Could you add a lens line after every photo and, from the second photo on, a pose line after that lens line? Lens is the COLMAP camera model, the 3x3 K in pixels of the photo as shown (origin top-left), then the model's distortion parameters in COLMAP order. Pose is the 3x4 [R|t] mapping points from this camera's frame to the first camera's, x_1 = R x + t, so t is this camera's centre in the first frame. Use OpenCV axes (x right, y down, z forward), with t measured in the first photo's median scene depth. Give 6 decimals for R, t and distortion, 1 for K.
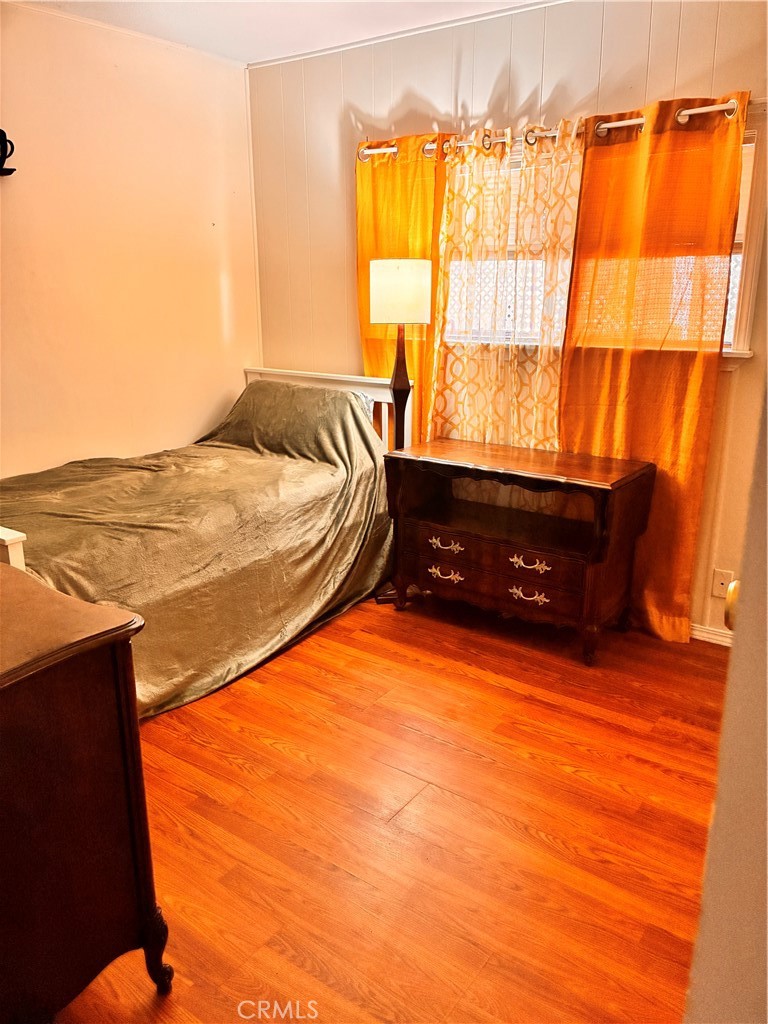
lens RADIAL K [[781.0, 0, 382.2], [0, 781.0, 504.3], [0, 0, 1]] dist [0.051511, -0.067926]
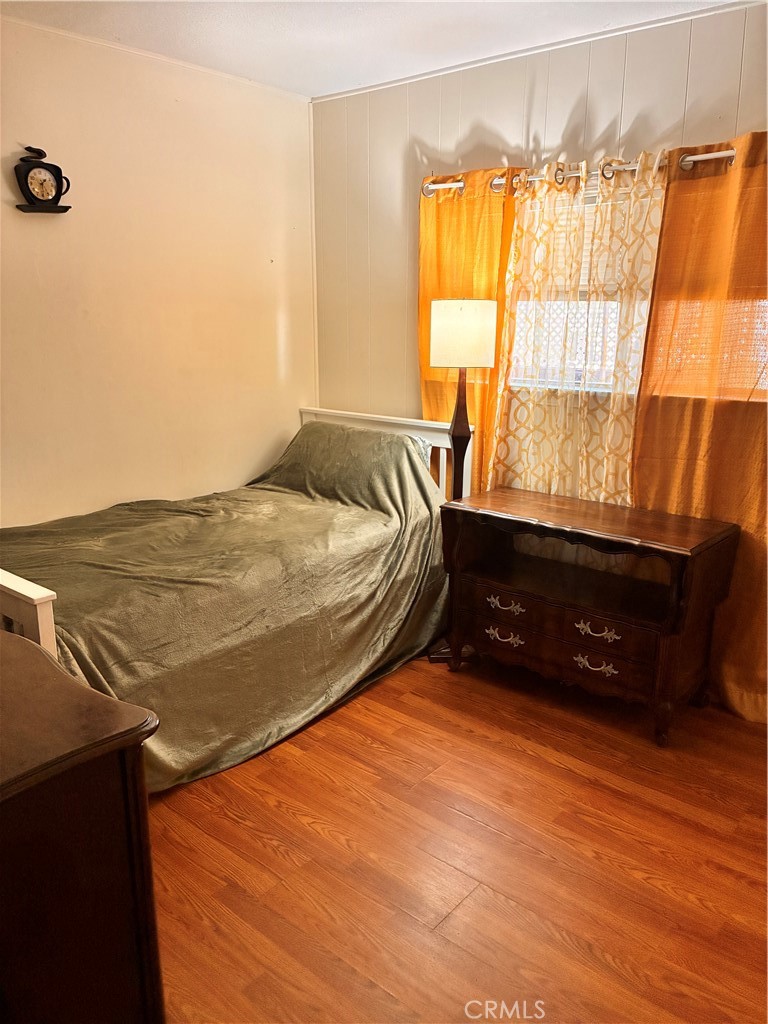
lens RADIAL K [[781.0, 0, 385.7], [0, 781.0, 515.6], [0, 0, 1]] dist [0.051511, -0.067926]
pose [[0.997187, 0.026292, -0.070186, 0.002602], [-0.027811, 0.999398, -0.020763, -0.032142], [0.069597, 0.022656, 0.997318, 0.061810]]
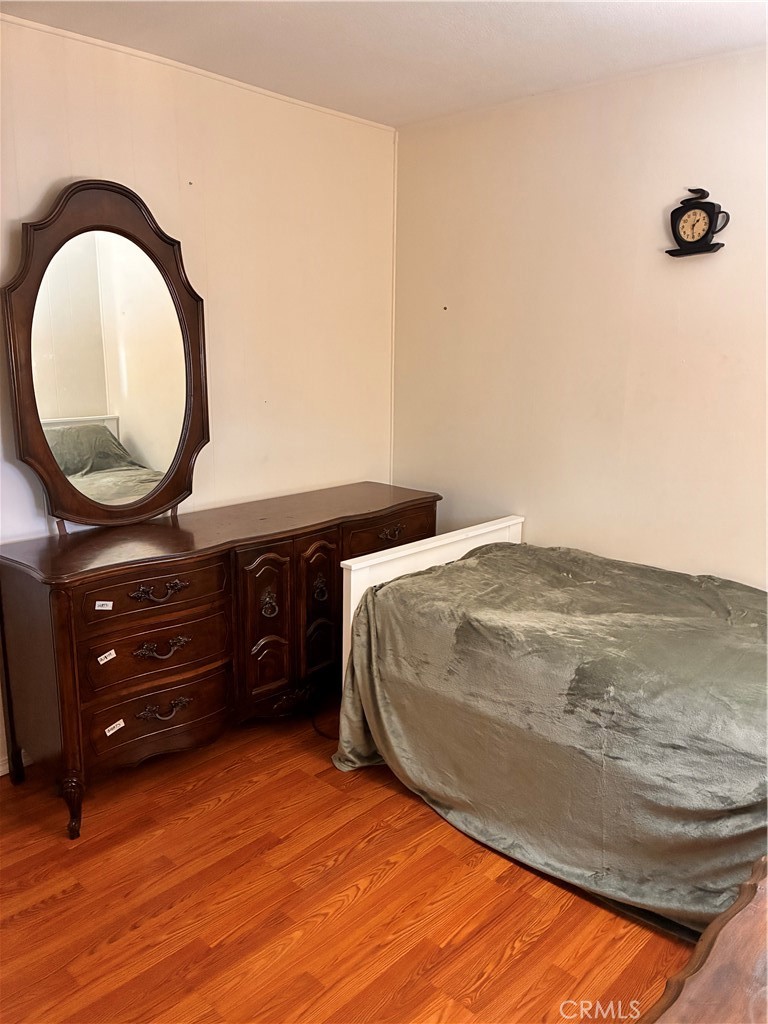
lens RADIAL K [[781.0, 0, 383.8], [0, 781.0, 509.9], [0, 0, 1]] dist [0.051511, -0.067926]
pose [[-0.127467, 0.219660, -0.967213, 0.500417], [-0.281754, 0.926975, 0.247654, -0.254944], [0.950982, 0.304083, -0.056269, 0.767462]]
